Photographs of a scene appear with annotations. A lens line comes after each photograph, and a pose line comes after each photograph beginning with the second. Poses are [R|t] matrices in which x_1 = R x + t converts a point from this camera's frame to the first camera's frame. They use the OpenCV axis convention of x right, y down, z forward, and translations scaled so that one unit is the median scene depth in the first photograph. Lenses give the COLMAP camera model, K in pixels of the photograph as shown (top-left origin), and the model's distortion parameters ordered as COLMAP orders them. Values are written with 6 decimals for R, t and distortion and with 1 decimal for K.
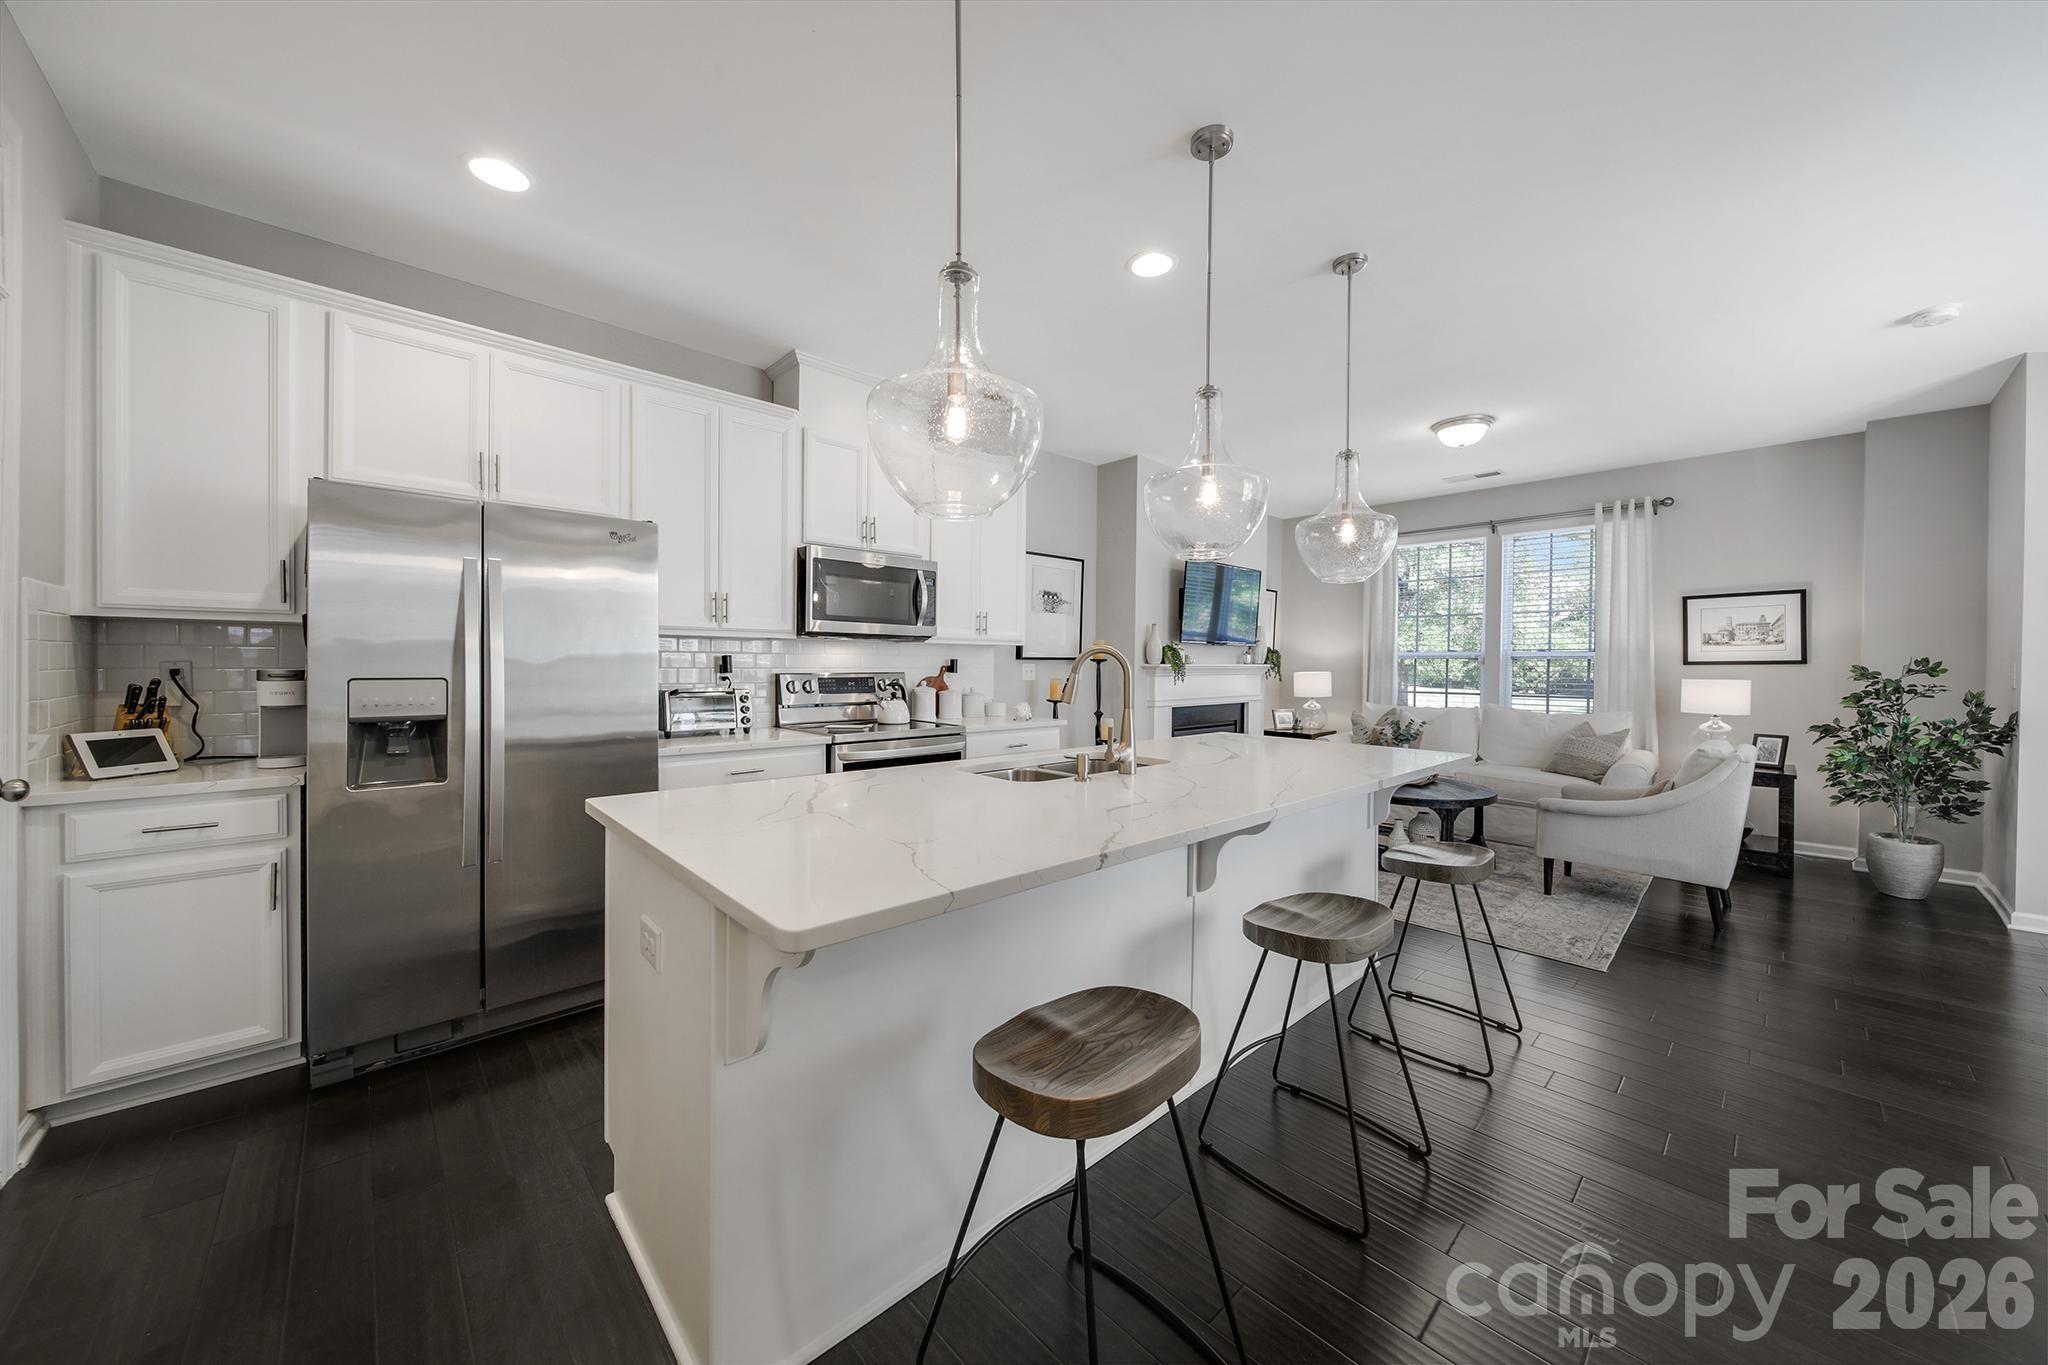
lens RADIAL K [[713.1, 0, 1019.8], [0, 713.1, 669.0], [0, 0, 1]] dist [-0.001350, -0.001627]
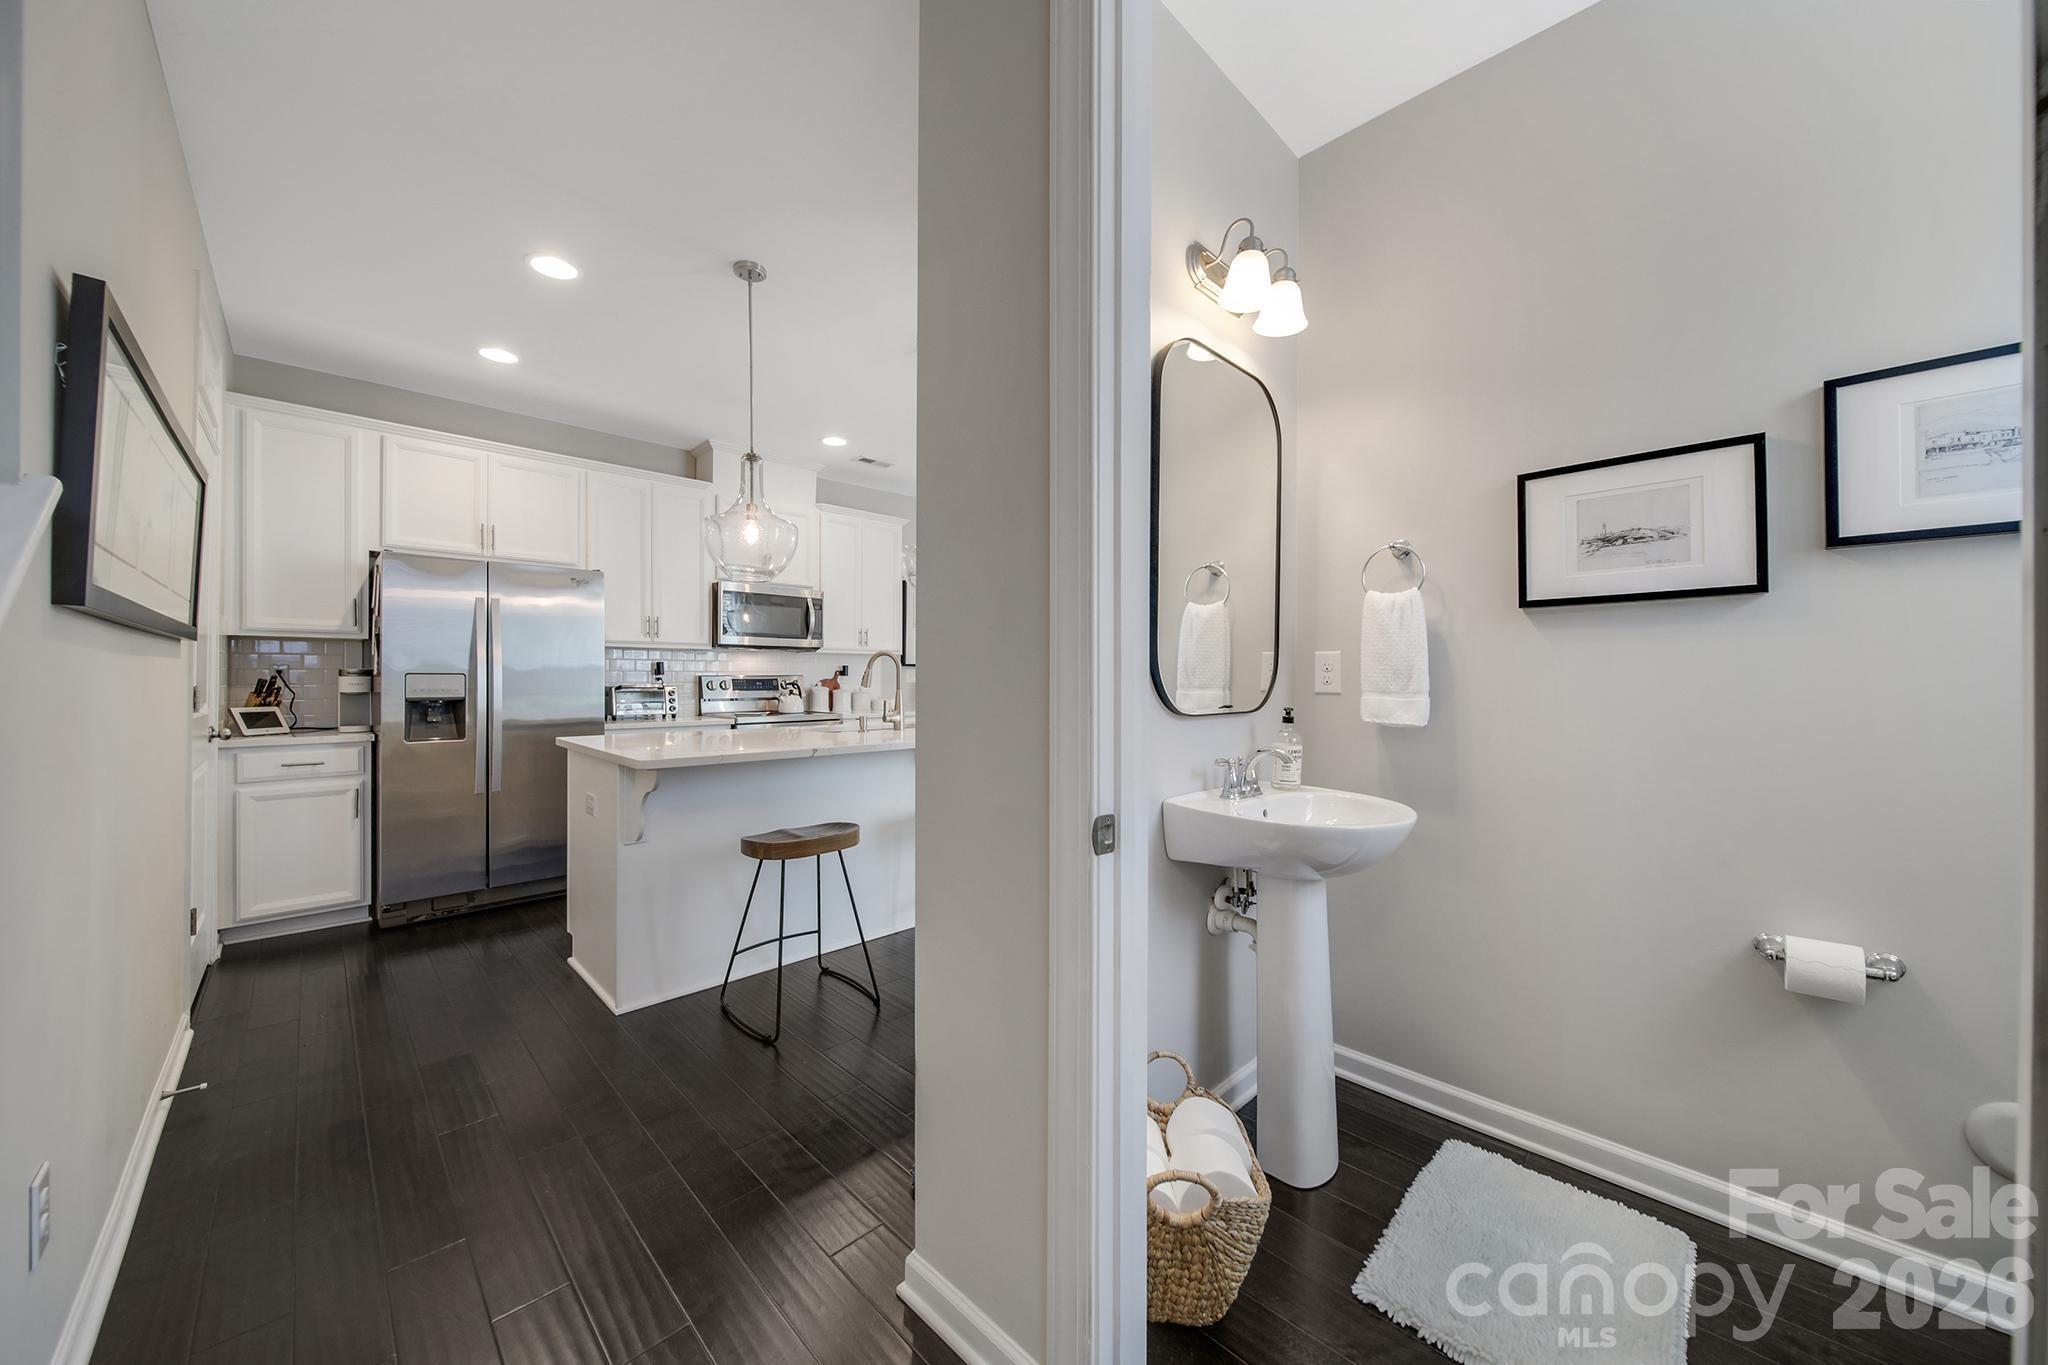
lens RADIAL K [[713.1, 0, 1021.5], [0, 713.1, 676.6], [0, 0, 1]] dist [-0.001350, -0.001627]
pose [[0.999296, -0.004907, 0.037193, 0.207133], [0.005194, 0.999957, -0.007633, 0.020856], [-0.037154, 0.007820, 0.999279, -0.350167]]
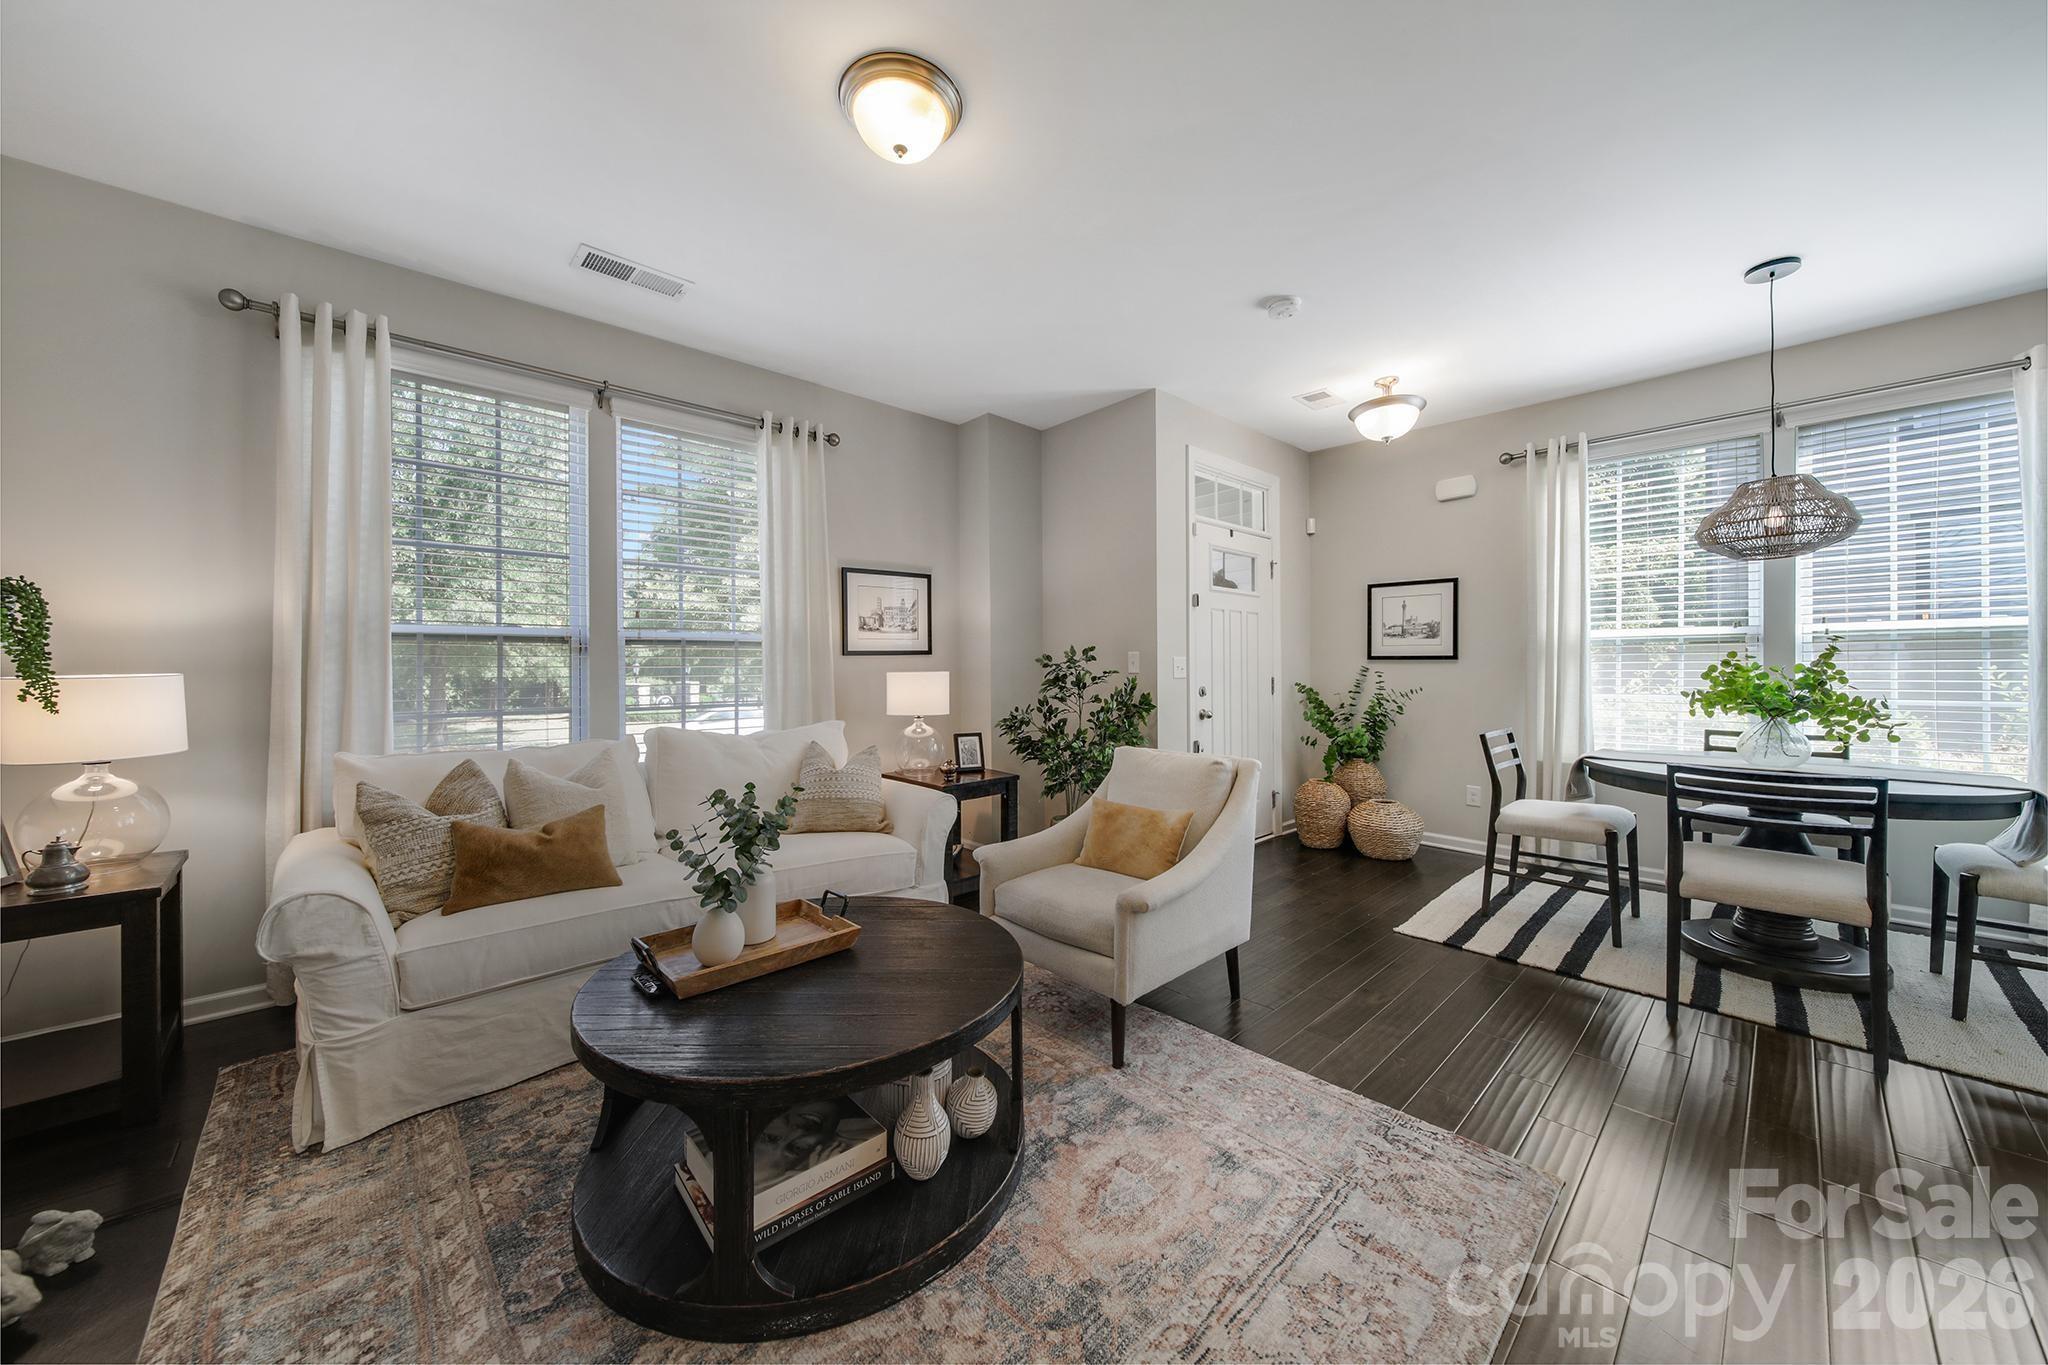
lens RADIAL K [[713.1, 0, 1023.0], [0, 713.1, 669.7], [0, 0, 1]] dist [-0.001350, -0.001627]
pose [[0.000981, -0.007620, 0.999970, 0.200270], [0.015340, 0.999853, 0.007604, 0.009270], [-0.999882, 0.015332, 0.001098, 1.079415]]
